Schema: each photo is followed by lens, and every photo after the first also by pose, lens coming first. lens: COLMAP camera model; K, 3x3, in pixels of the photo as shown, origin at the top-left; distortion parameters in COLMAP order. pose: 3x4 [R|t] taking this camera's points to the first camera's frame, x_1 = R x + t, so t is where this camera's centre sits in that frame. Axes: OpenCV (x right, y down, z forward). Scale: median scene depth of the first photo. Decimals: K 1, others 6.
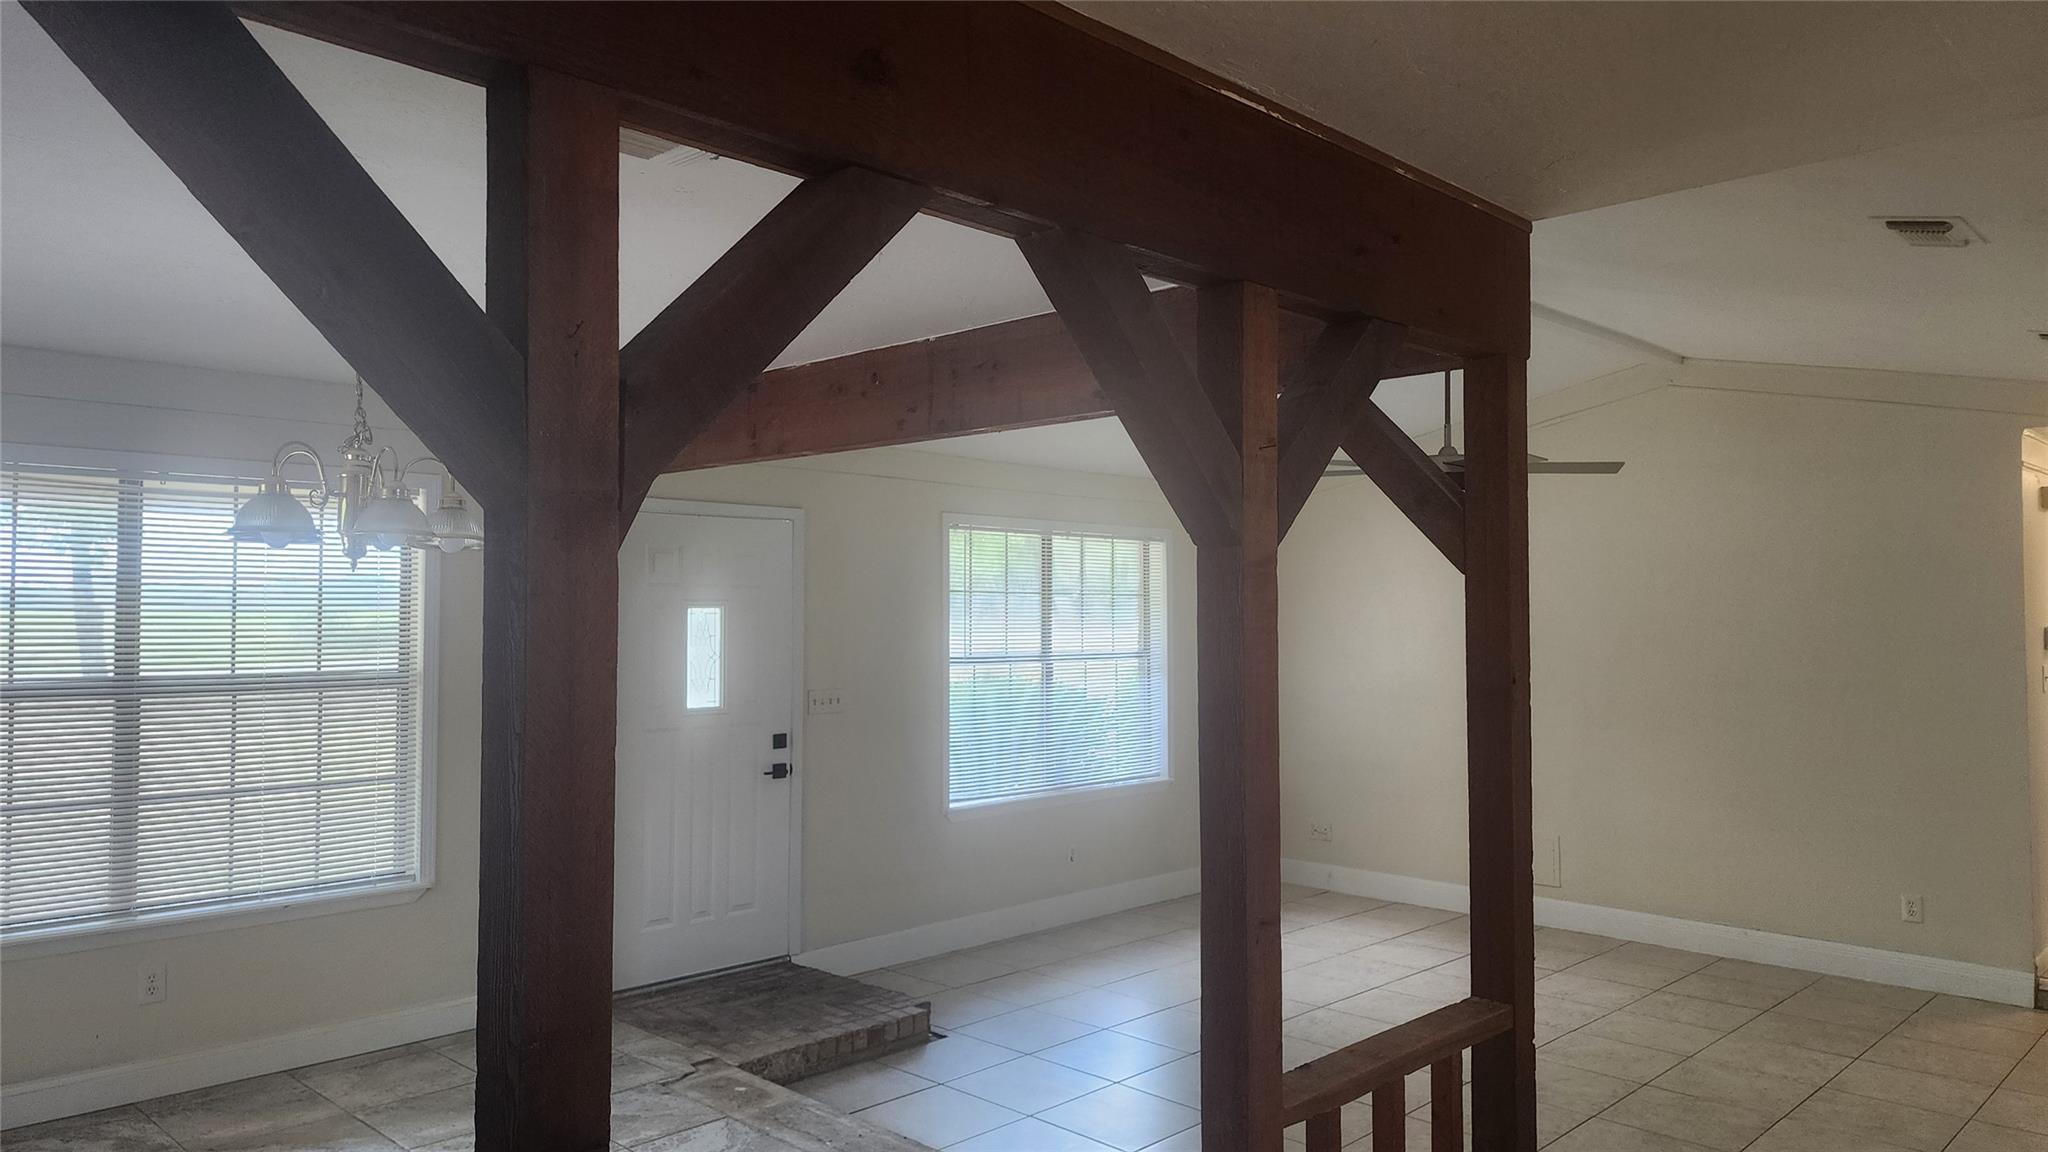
lens RADIAL K [[1367.0, 0, 1030.9], [0, 1367.0, 559.7], [0, 0, 1]] dist [0.073183, -0.066307]
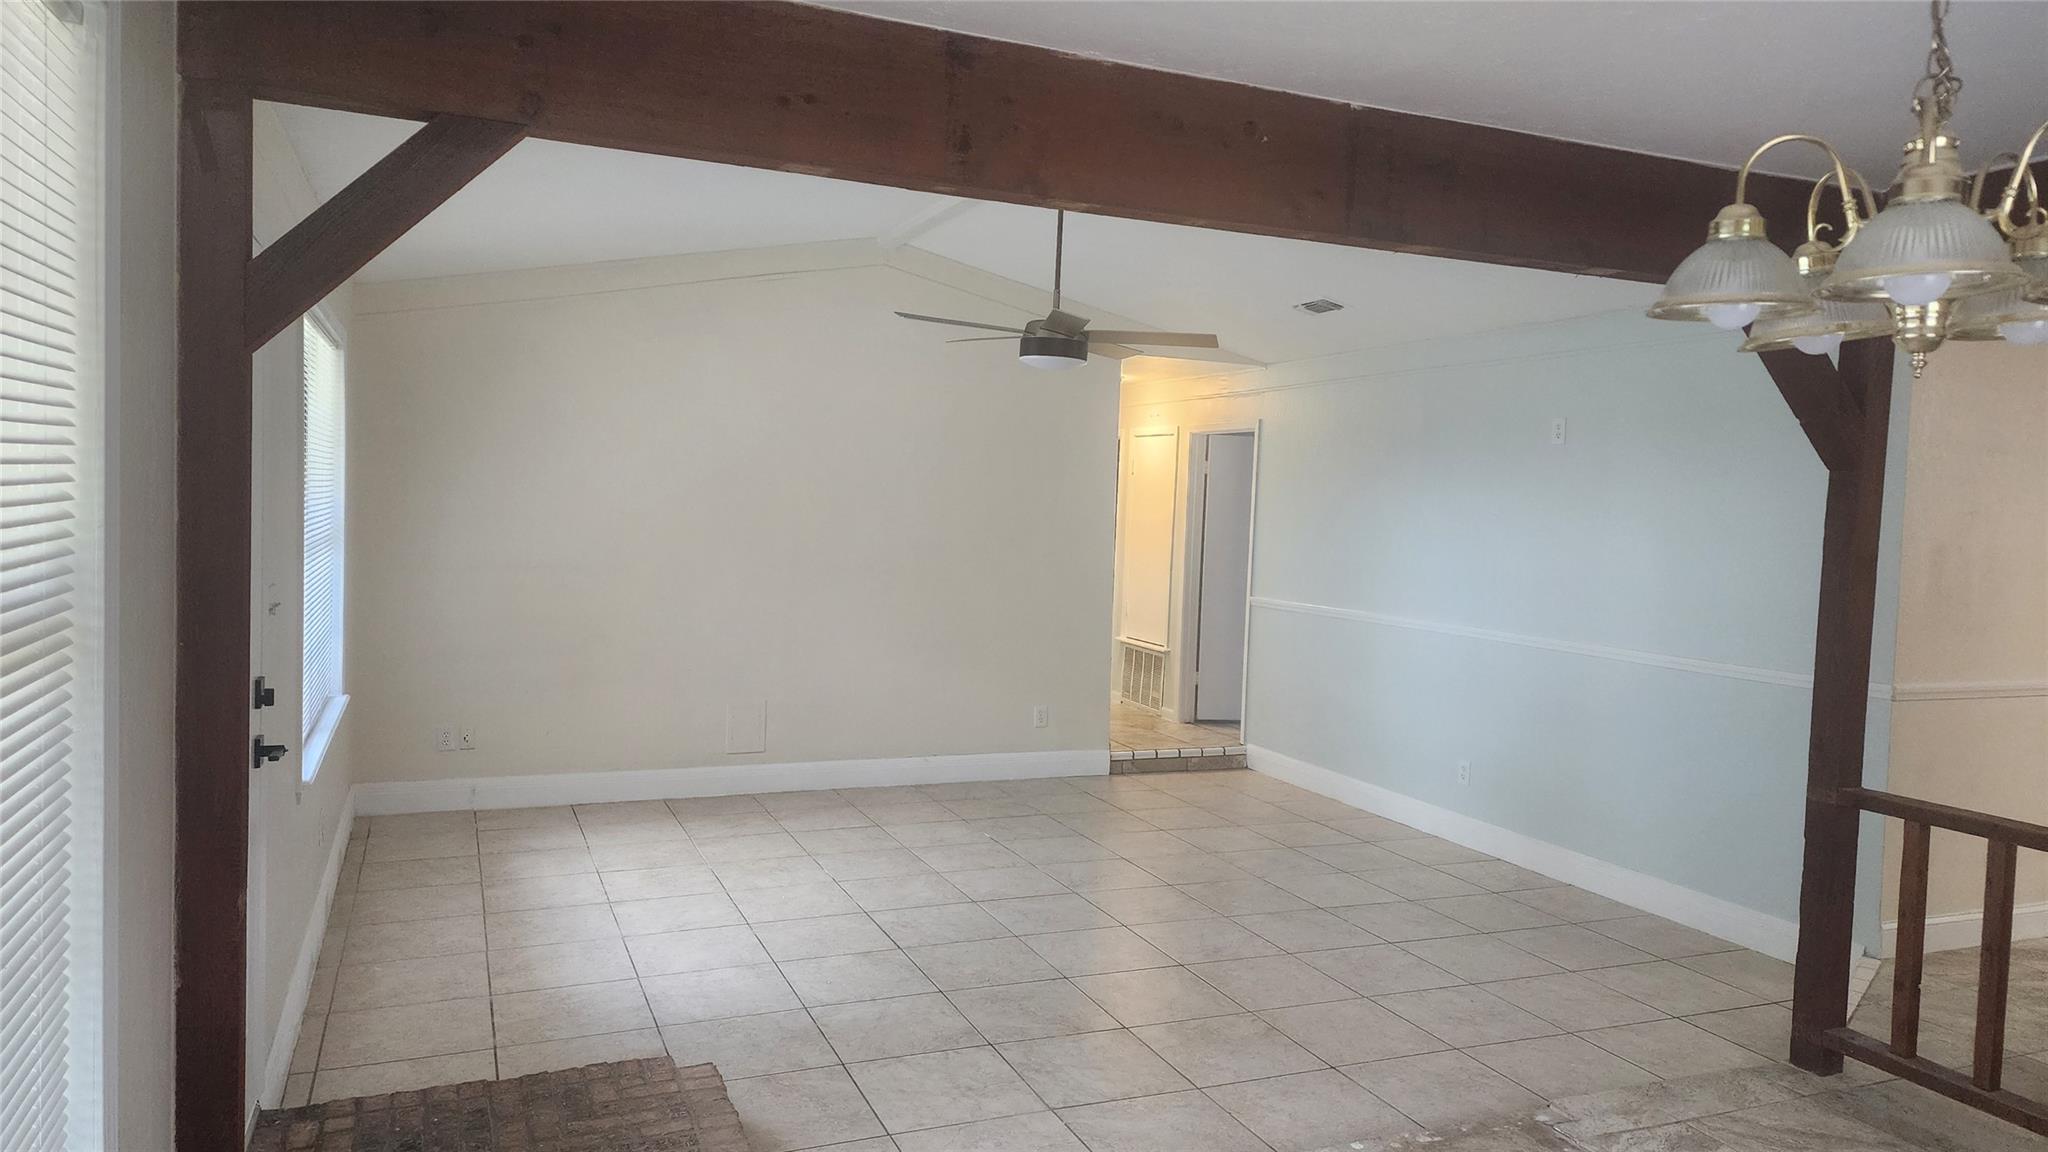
lens RADIAL K [[1367.0, 0, 1041.5], [0, 1367.0, 564.8], [0, 0, 1]] dist [0.073183, -0.066307]
pose [[0.380069, -0.028708, 0.924512, -0.605404], [-0.074213, 0.995349, 0.061417, 0.037840], [-0.921976, -0.091954, 0.376171, 0.616475]]
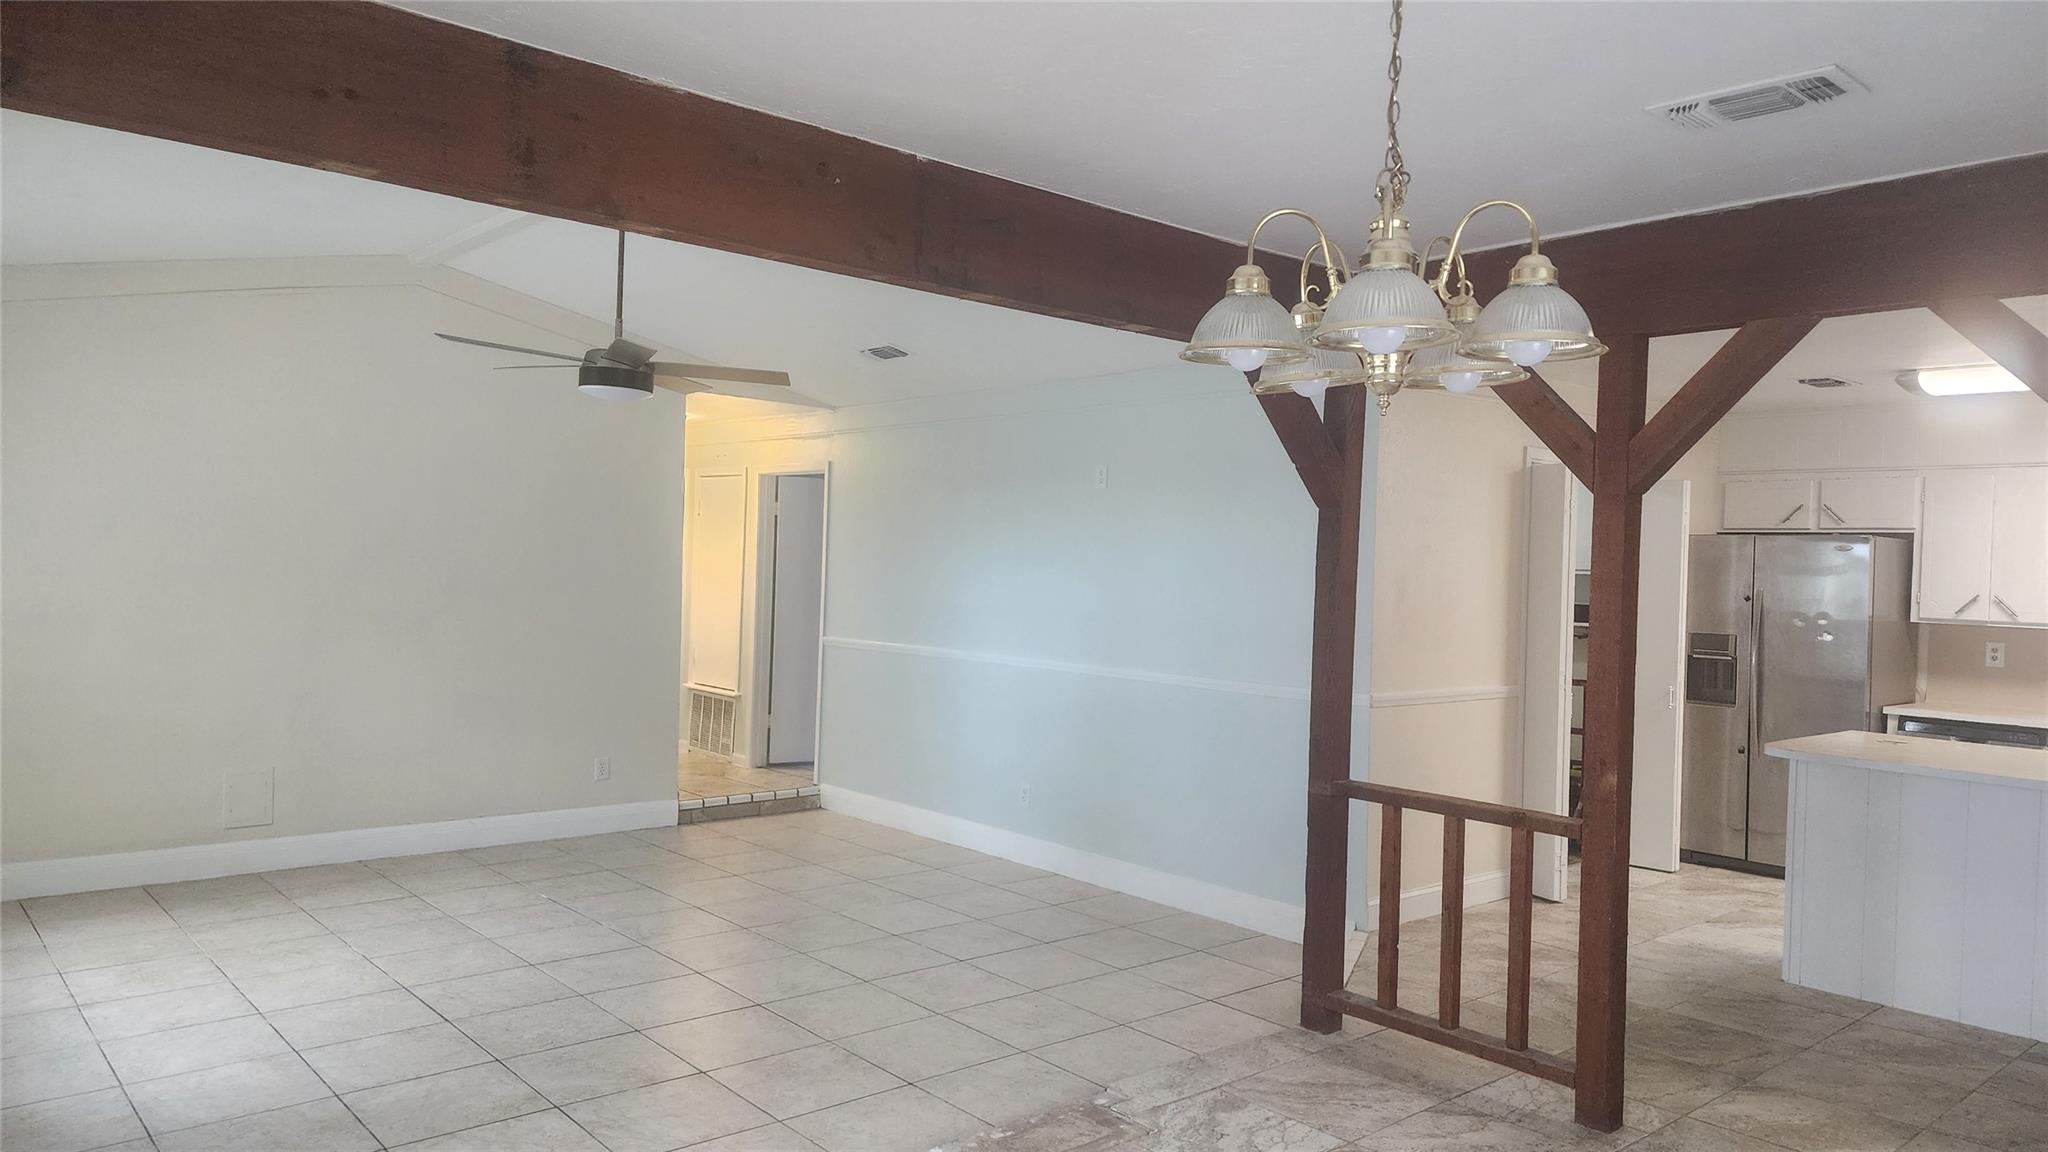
lens RADIAL K [[1367.0, 0, 1040.7], [0, 1367.0, 581.4], [0, 0, 1]] dist [0.073183, -0.066307]
pose [[0.074742, -0.009407, 0.997159, -0.621518], [-0.071917, 0.997301, 0.014799, 0.046472], [-0.994606, -0.072819, 0.073863, 0.618698]]
